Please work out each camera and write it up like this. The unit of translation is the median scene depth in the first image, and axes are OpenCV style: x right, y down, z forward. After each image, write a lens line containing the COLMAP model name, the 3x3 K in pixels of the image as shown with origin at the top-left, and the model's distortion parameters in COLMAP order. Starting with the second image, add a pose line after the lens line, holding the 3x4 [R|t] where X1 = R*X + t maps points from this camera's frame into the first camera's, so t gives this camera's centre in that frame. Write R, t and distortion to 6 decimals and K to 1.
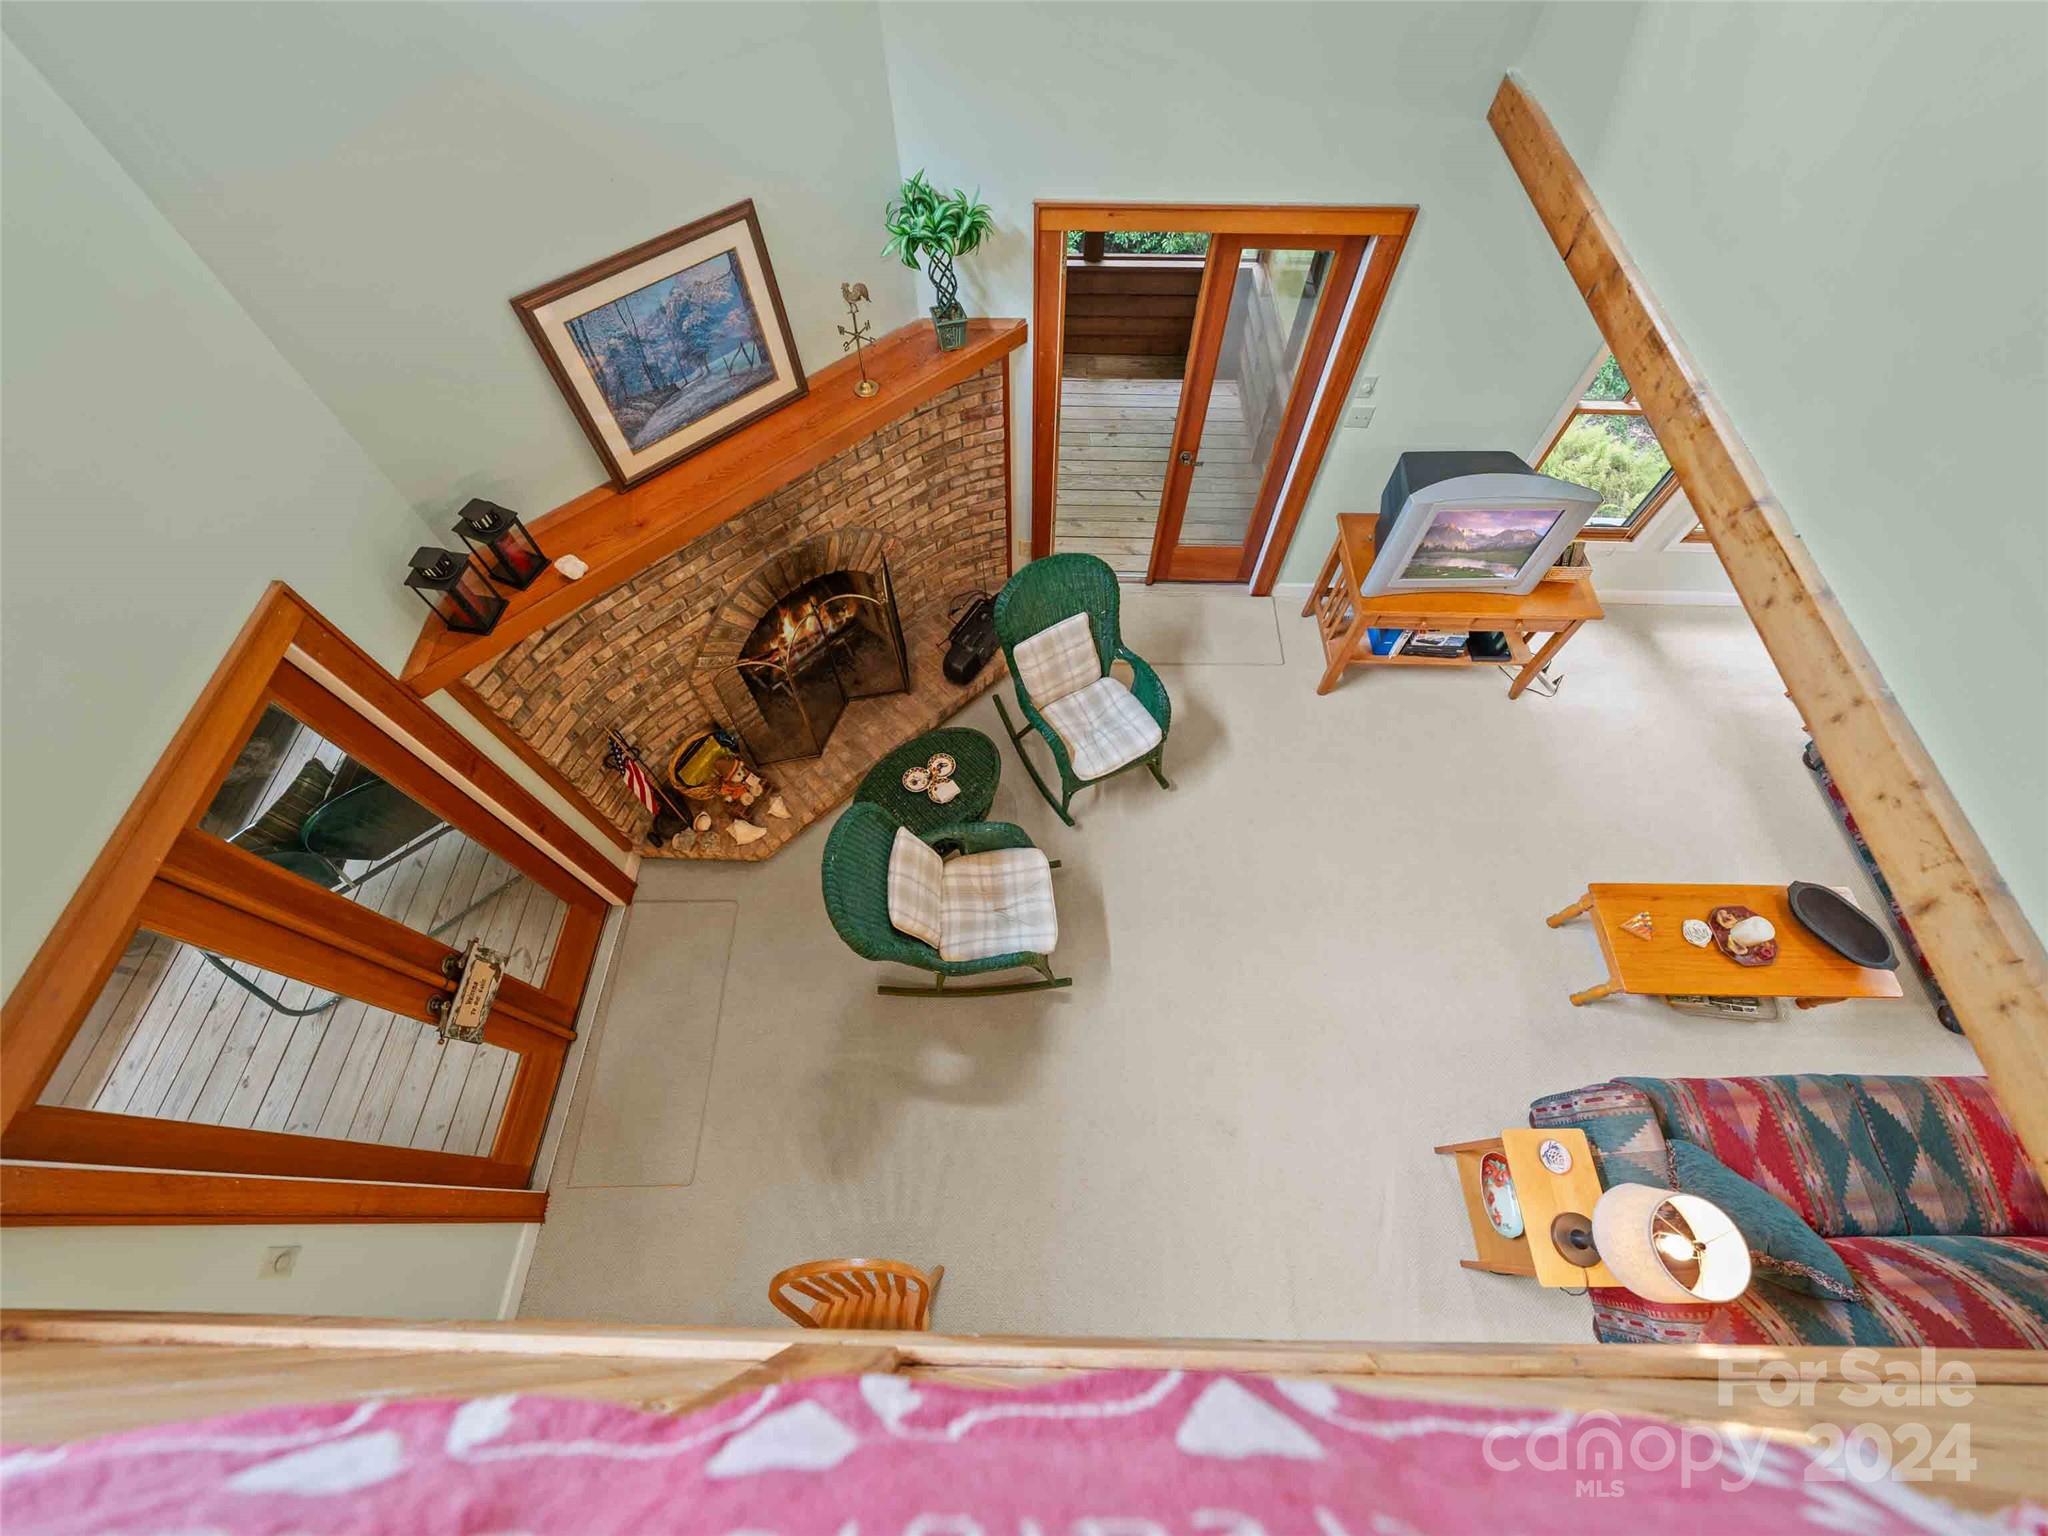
lens RADIAL K [[807.0, 0, 1020.2], [0, 807.0, 761.3], [0, 0, 1]] dist [-0.004823, 0.000126]
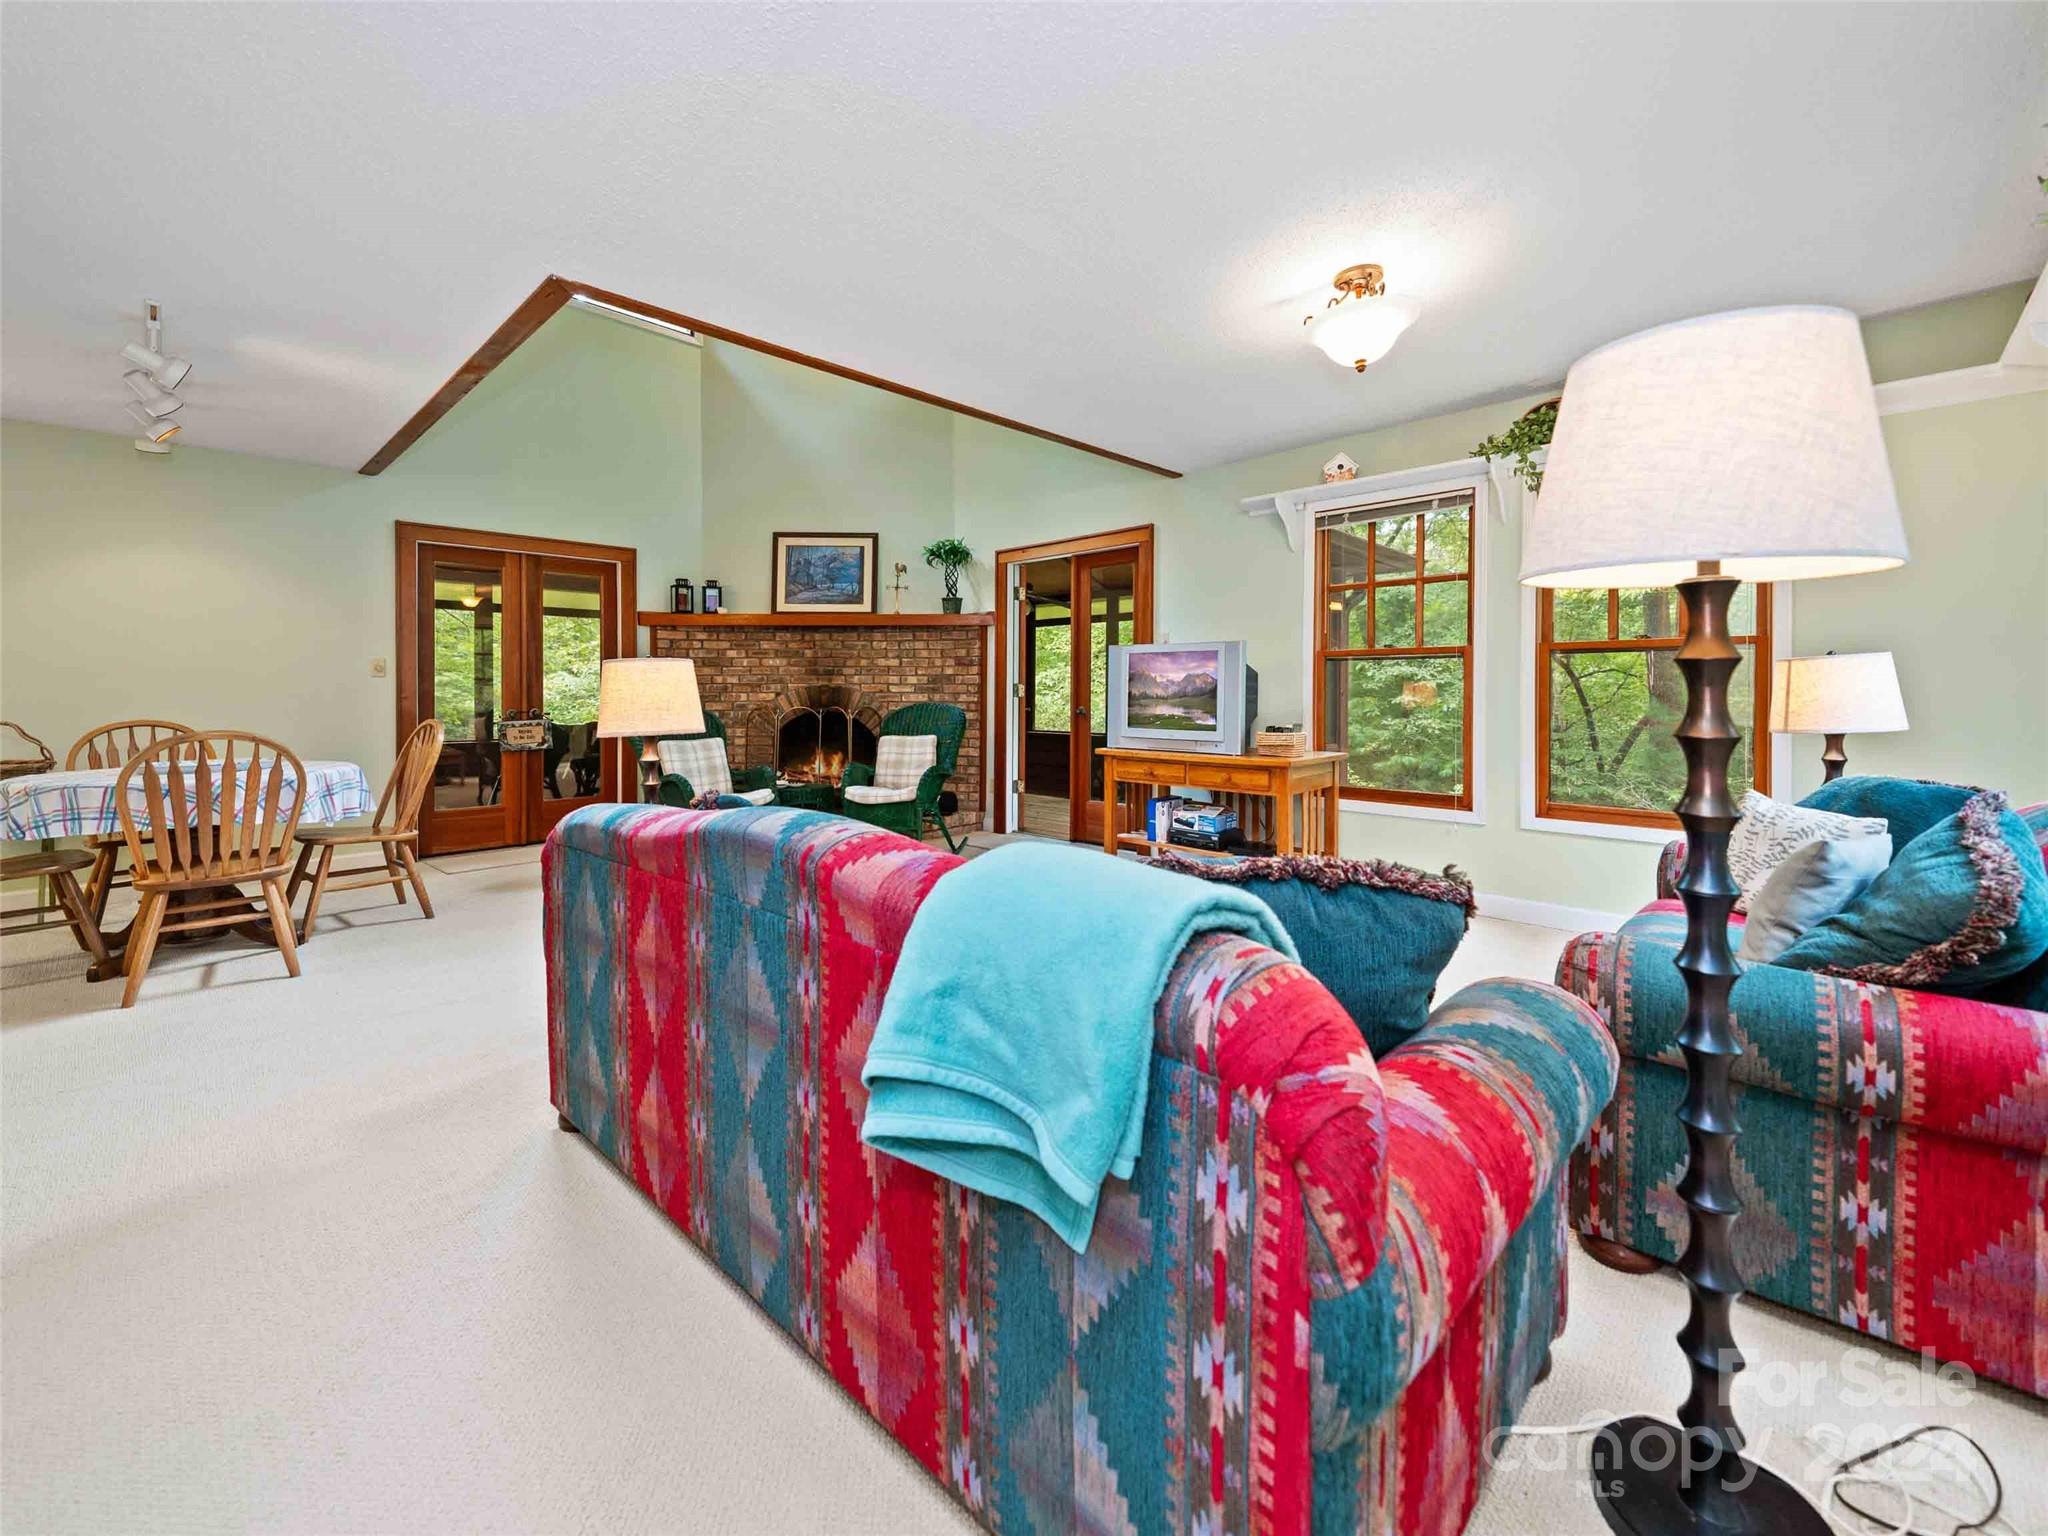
lens RADIAL K [[807.0, 0, 1029.6], [0, 807.0, 693.1], [0, 0, 1]] dist [-0.004823, 0.000126]
pose [[0.743520, 0.003576, -0.668704, 1.394470], [-0.582992, 0.493300, -0.645581, 0.725066], [0.327563, 0.869852, 0.368864, 0.561484]]
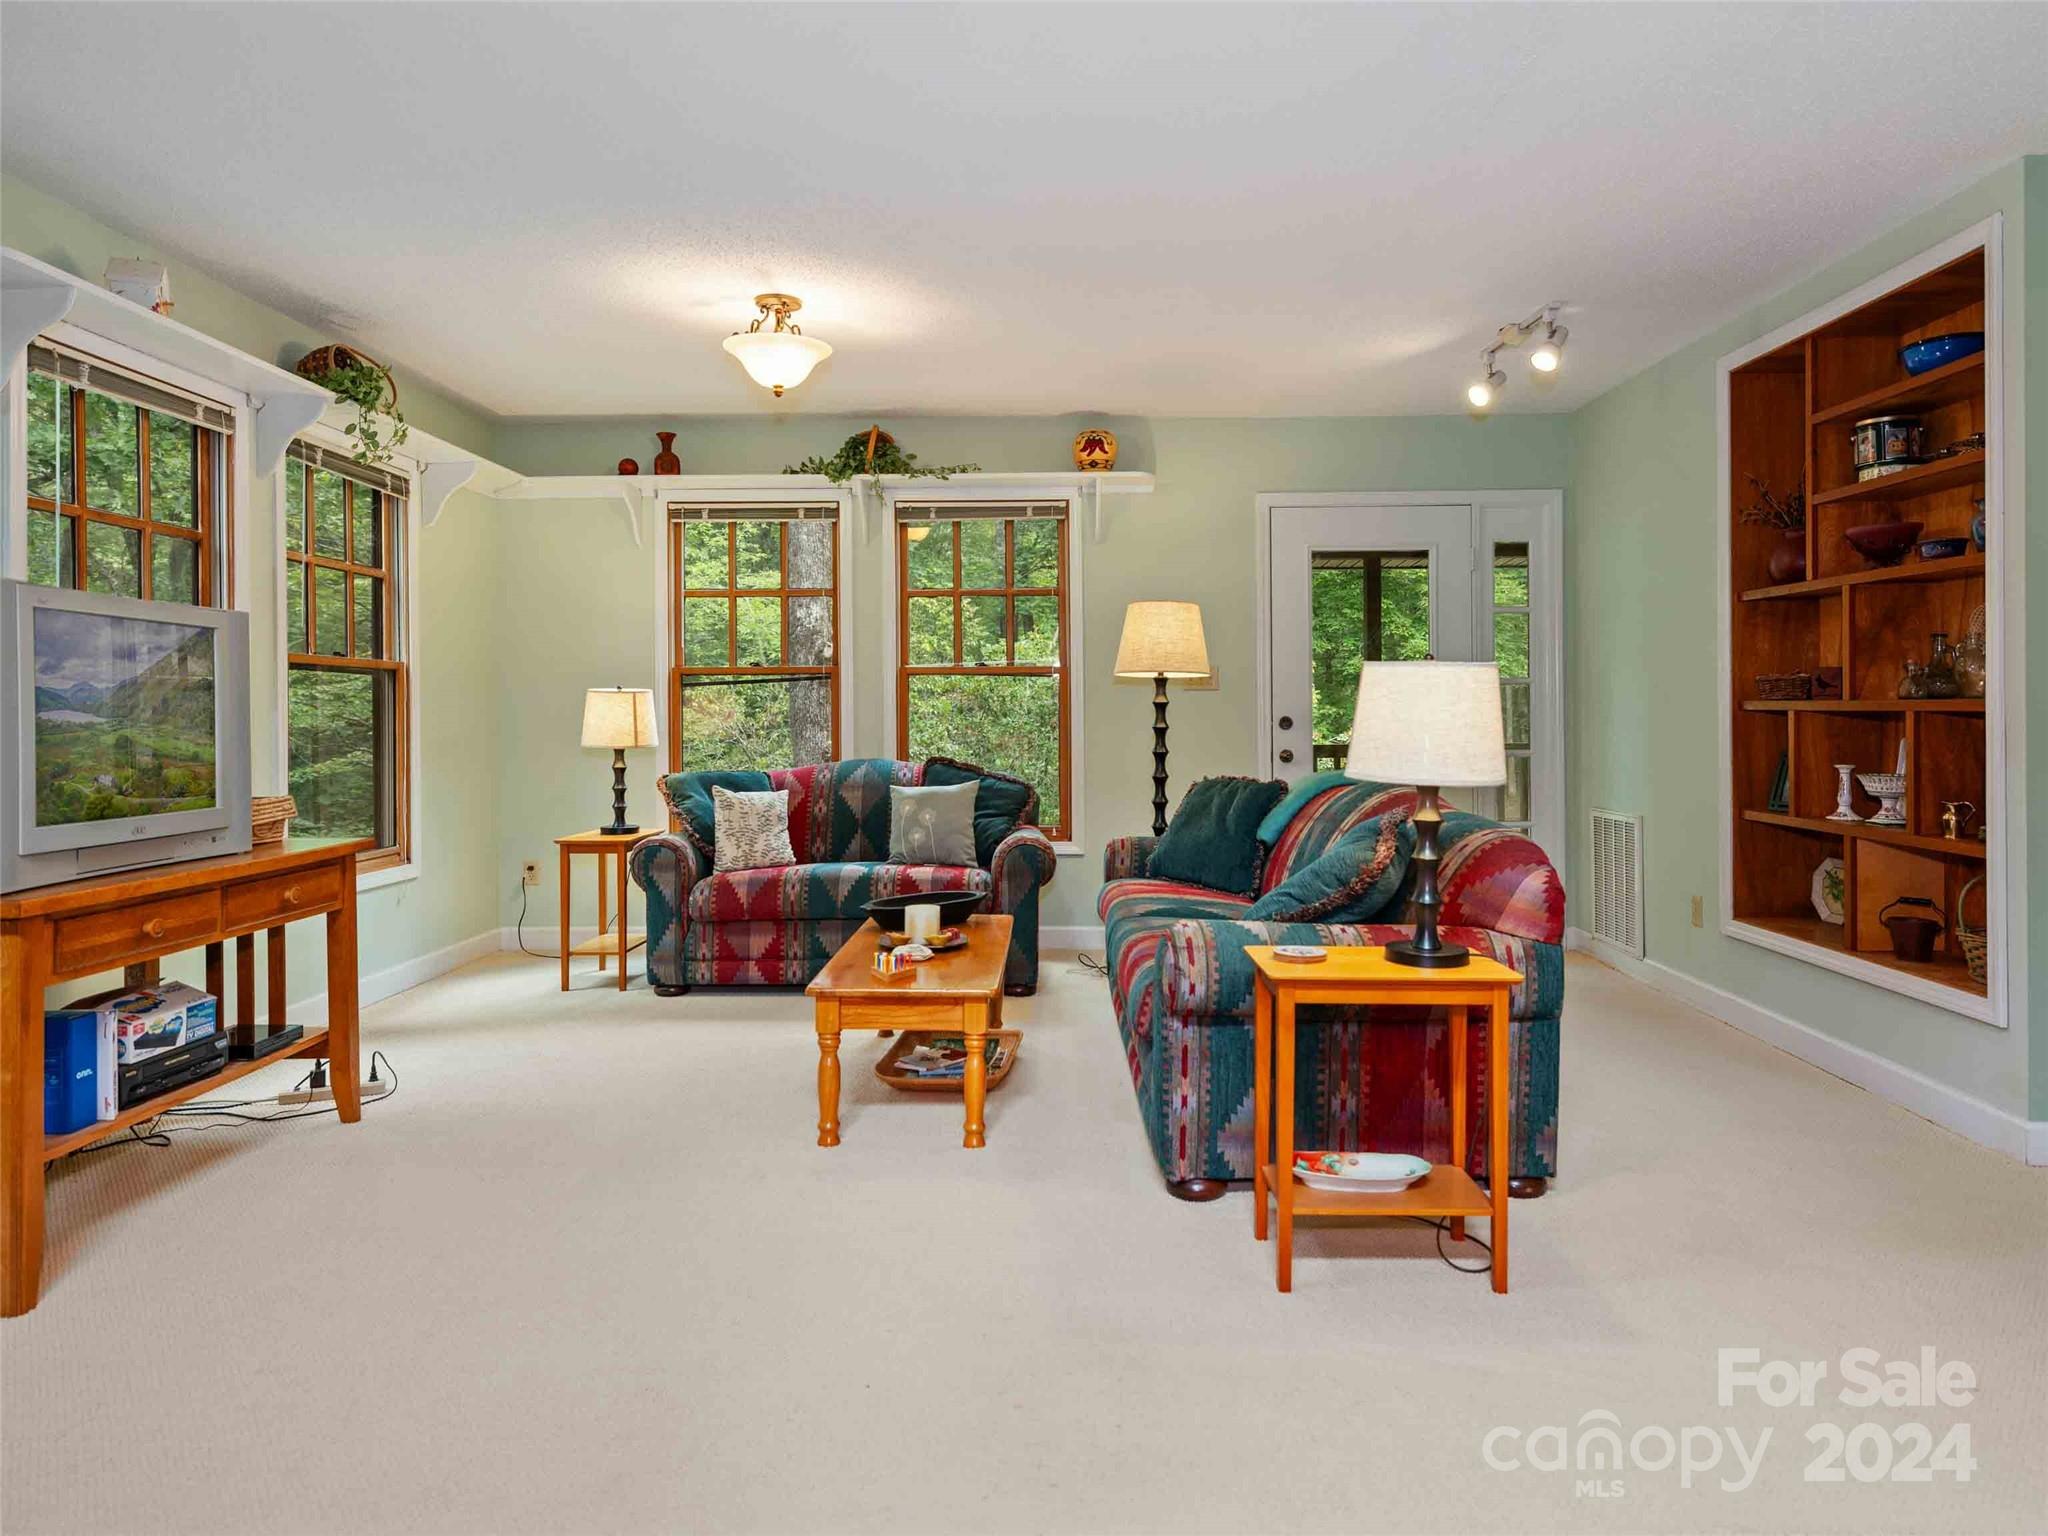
lens RADIAL K [[1233.2, 0, 1058.0], [0, 1233.2, 732.9], [0, 0, 1]] dist [0.014587, -0.000734]
pose [[-0.006450, -0.013544, 0.999887, -0.185139], [0.872977, 0.487607, 0.012236, 0.230528], [-0.487718, 0.872958, 0.008678, 0.843856]]
